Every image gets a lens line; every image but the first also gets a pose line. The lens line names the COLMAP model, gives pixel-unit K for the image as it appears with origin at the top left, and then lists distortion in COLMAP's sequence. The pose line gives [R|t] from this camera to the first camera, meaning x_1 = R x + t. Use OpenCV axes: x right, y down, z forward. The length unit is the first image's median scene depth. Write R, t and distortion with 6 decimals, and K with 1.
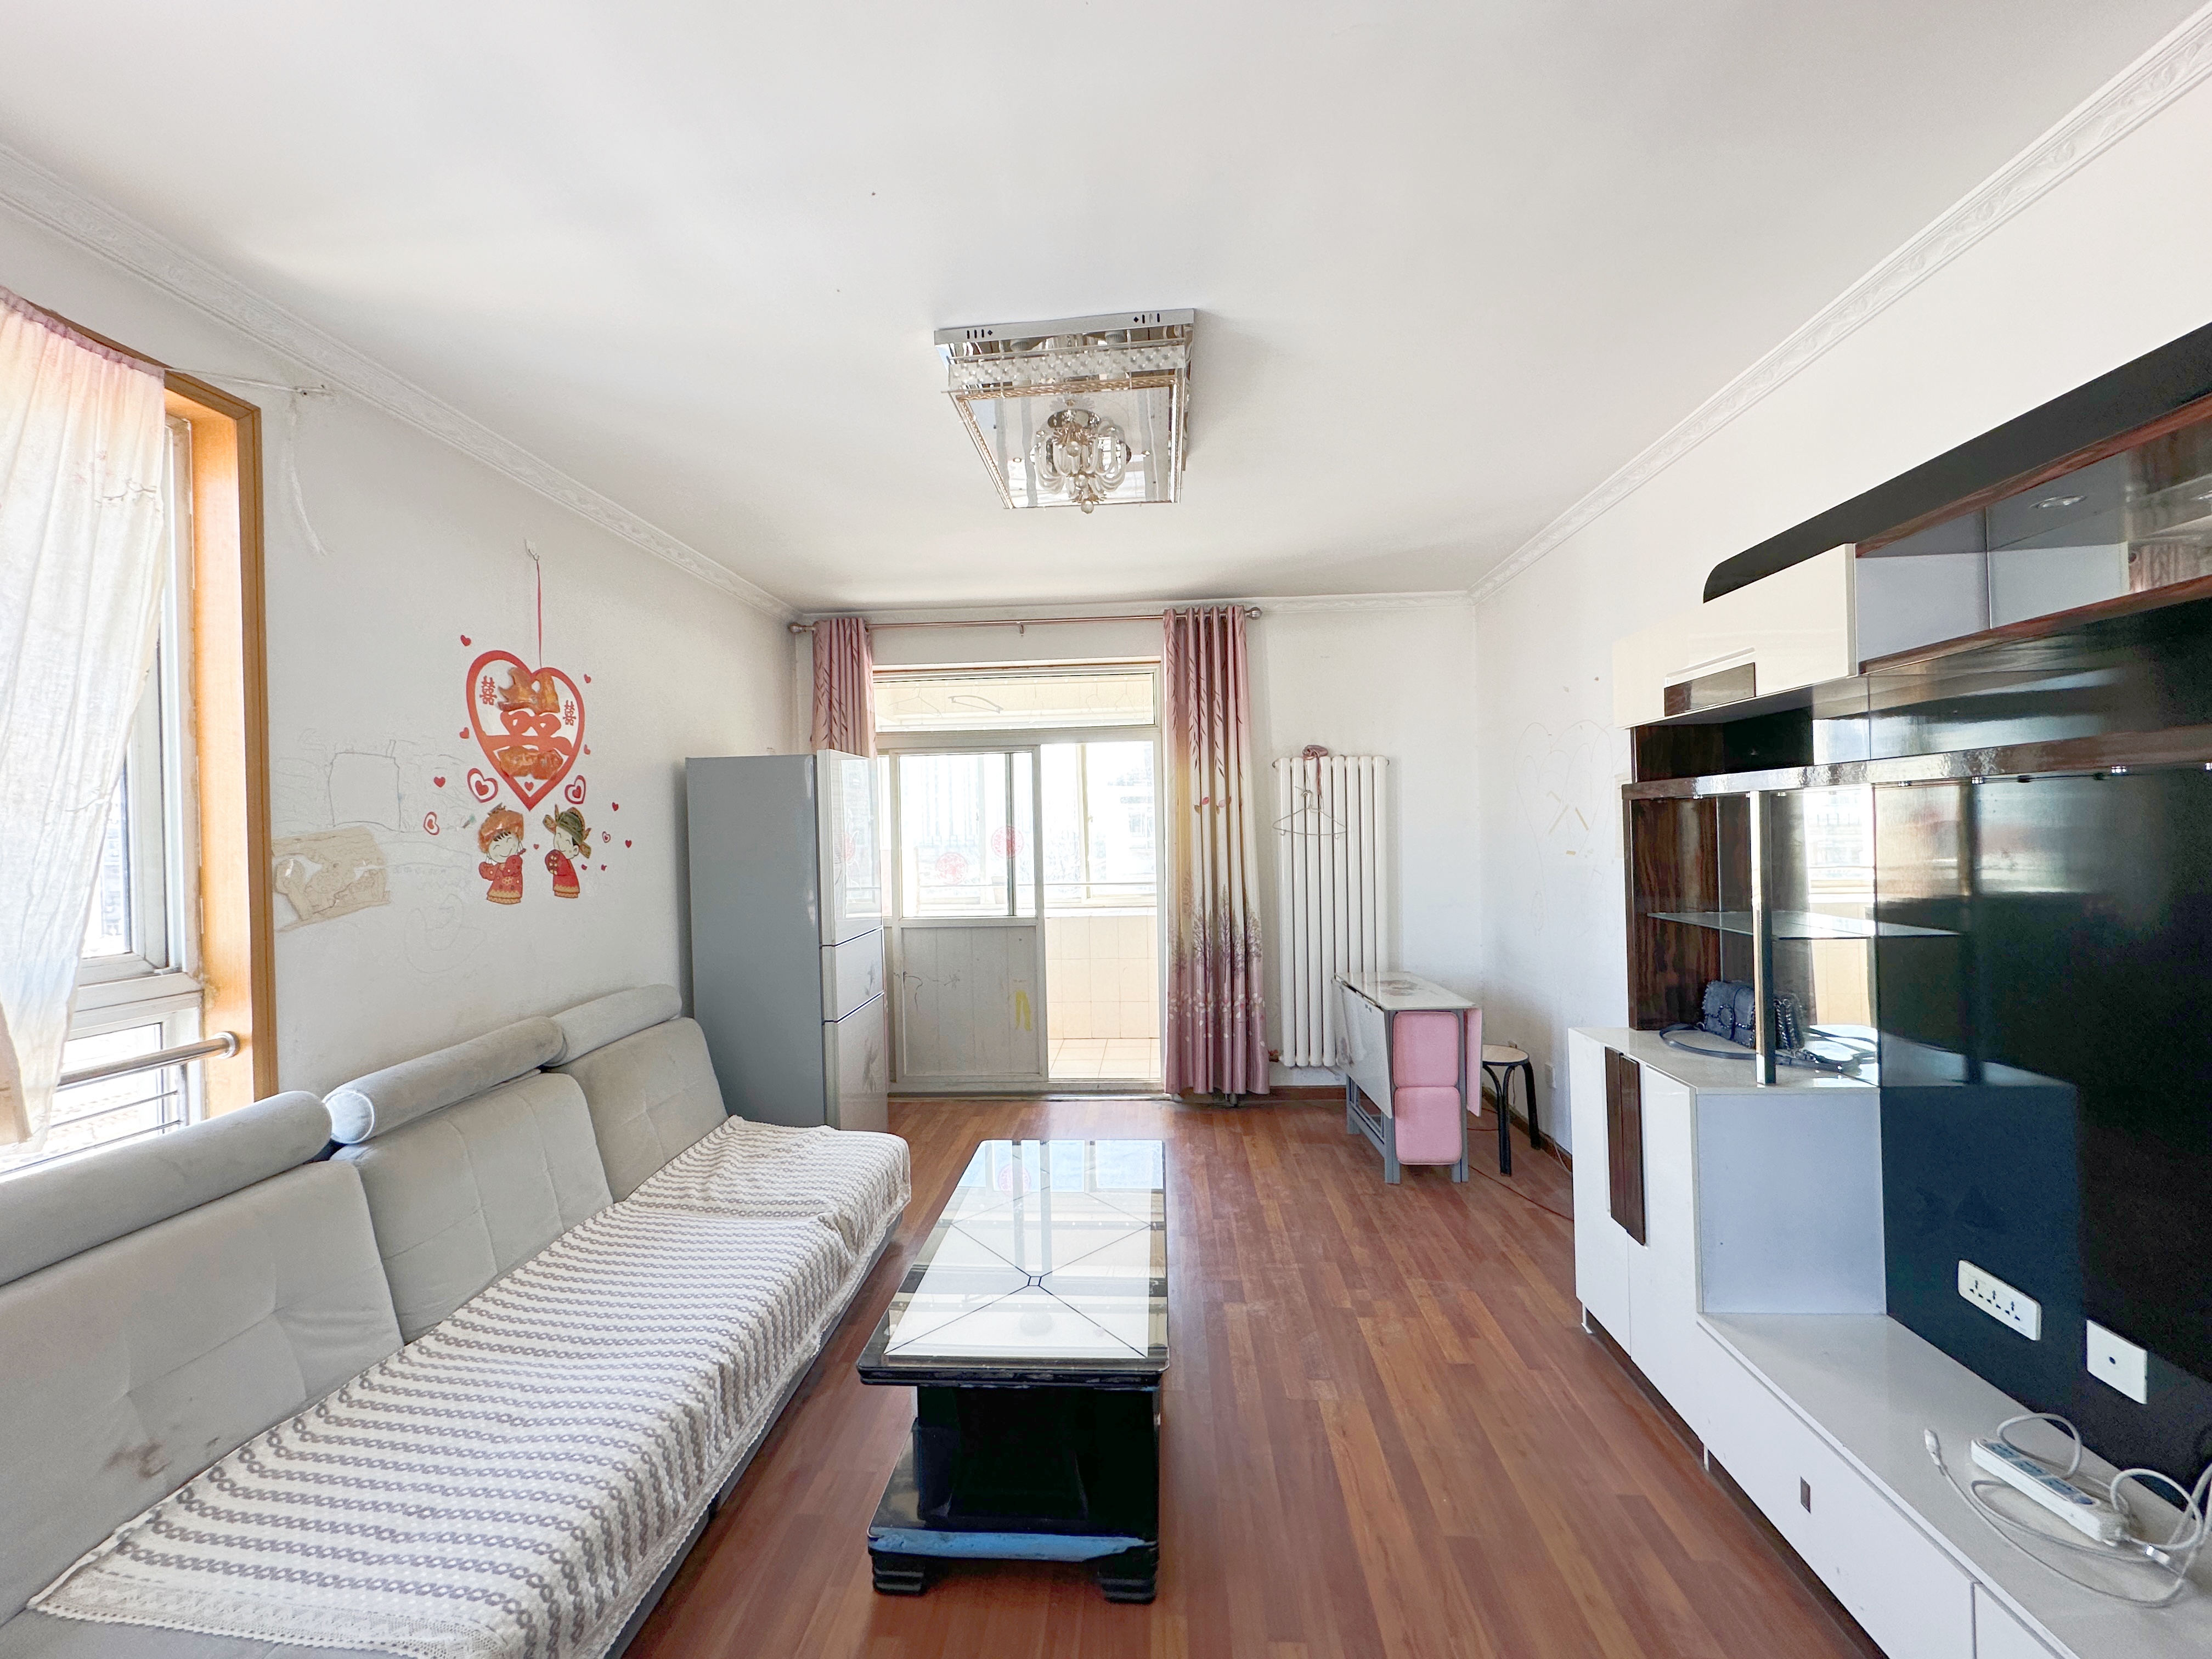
lens RADIAL K [[872.4, 0, 1101.7], [0, 872.4, 827.7], [0, 0, 1]] dist [-0.000663, 0.000233]
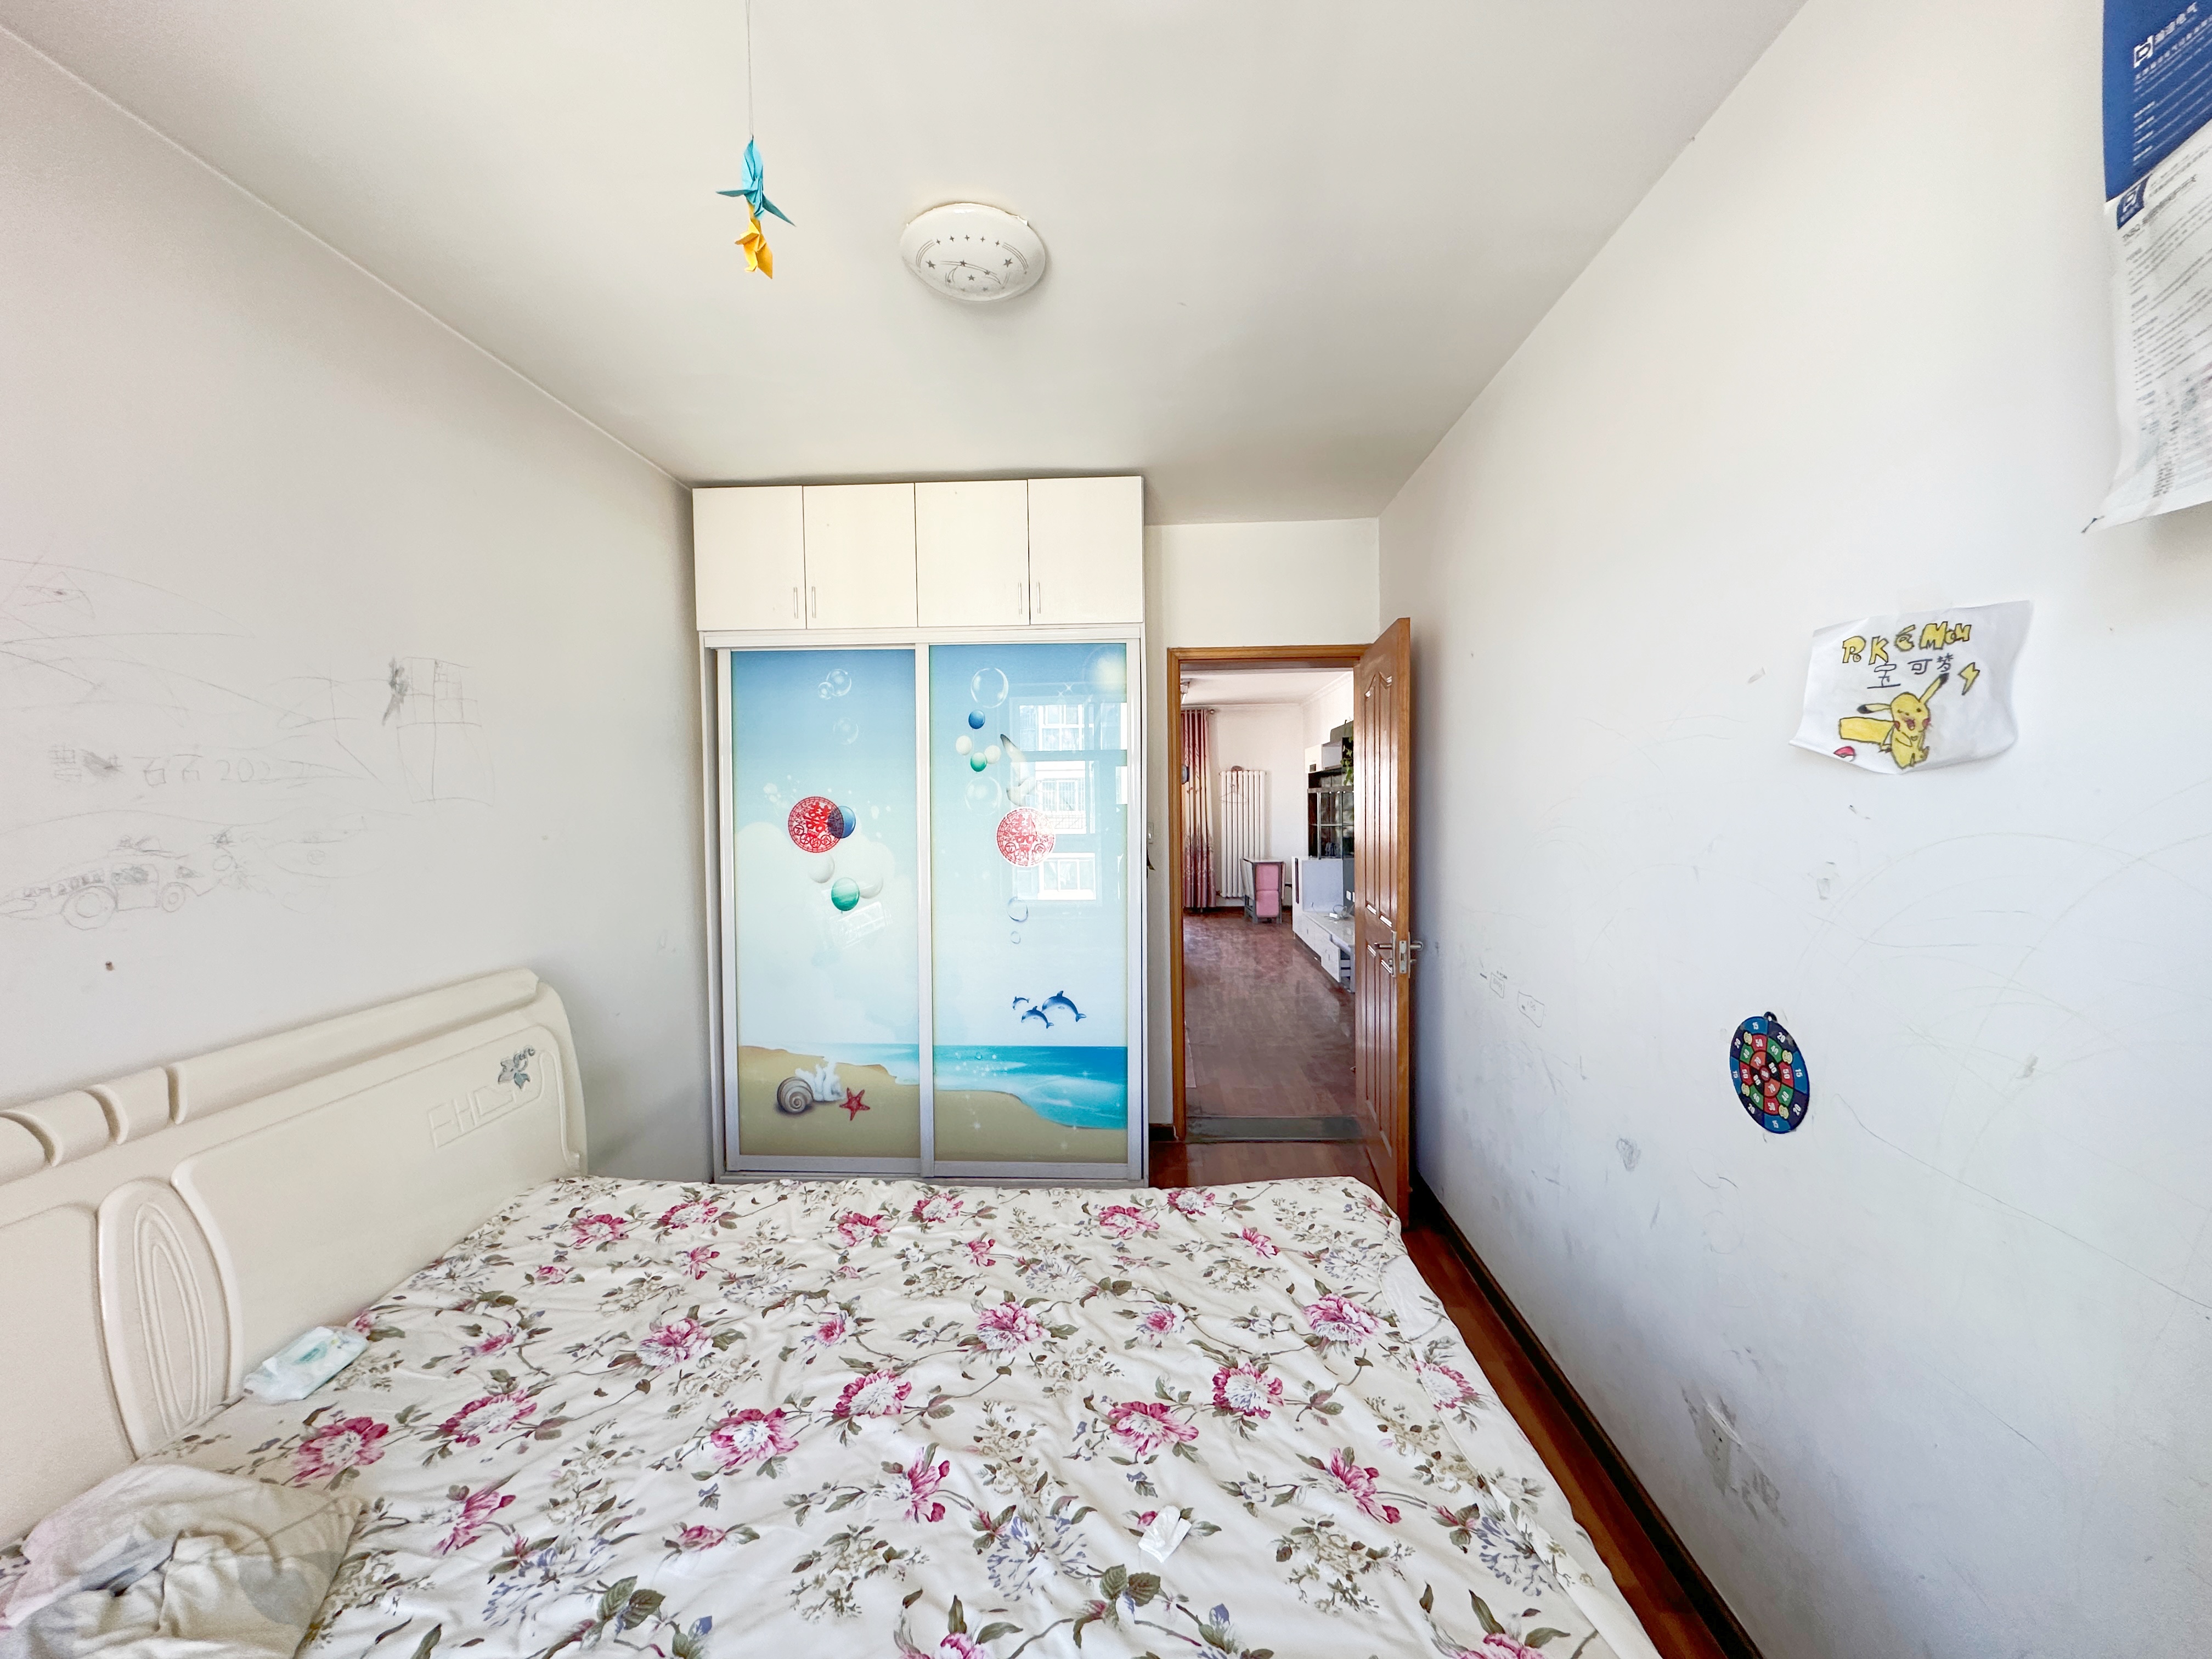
lens RADIAL K [[872.4, 0, 1101.7], [0, 872.4, 827.7], [0, 0, 1]] dist [-0.000663, 0.000233]
pose [[0.999709, -0.000182, 0.024114, -0.293874], [-0.000619, 0.999448, 0.033226, -0.008169], [-0.024107, -0.033232, 0.999157, -2.227634]]
